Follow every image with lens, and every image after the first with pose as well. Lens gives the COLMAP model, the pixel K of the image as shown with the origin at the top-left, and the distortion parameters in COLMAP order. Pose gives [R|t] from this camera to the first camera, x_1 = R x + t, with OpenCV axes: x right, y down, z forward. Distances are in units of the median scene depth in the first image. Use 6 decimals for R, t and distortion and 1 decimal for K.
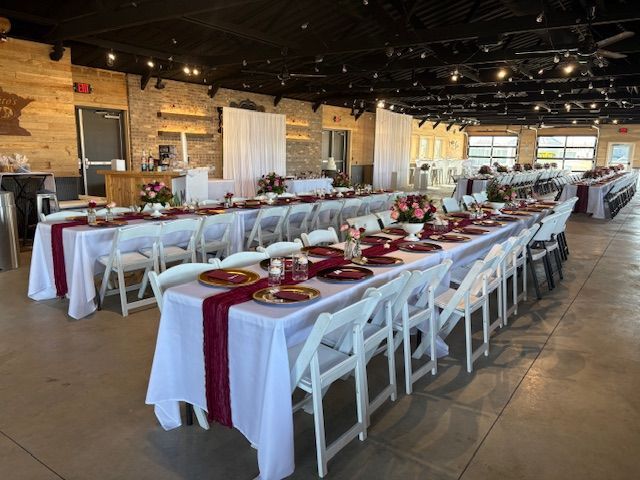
lens RADIAL K [[488.3, 0, 320.0], [0, 488.3, 240.0], [0, 0, 1]] dist [0.020890, -0.006257]
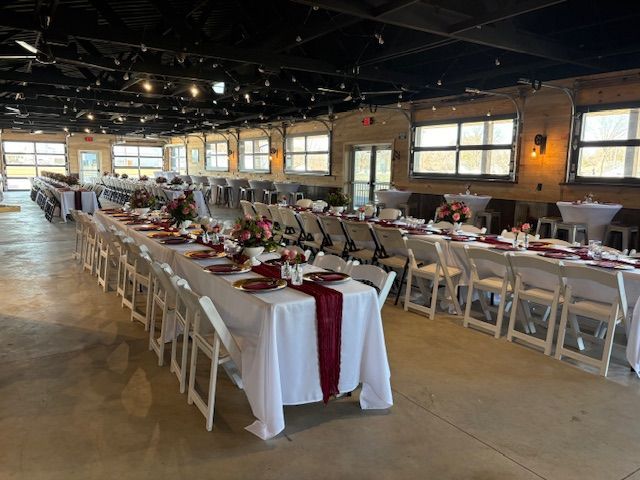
lens RADIAL K [[488.3, 0, 320.0], [0, 488.3, 240.0], [0, 0, 1]] dist [0.020890, -0.006257]
pose [[0.384517, -0.152344, 0.910460, -0.237042], [0.159916, 0.982369, 0.096839, -0.034457], [-0.909161, 0.108360, 0.402100, 0.157991]]
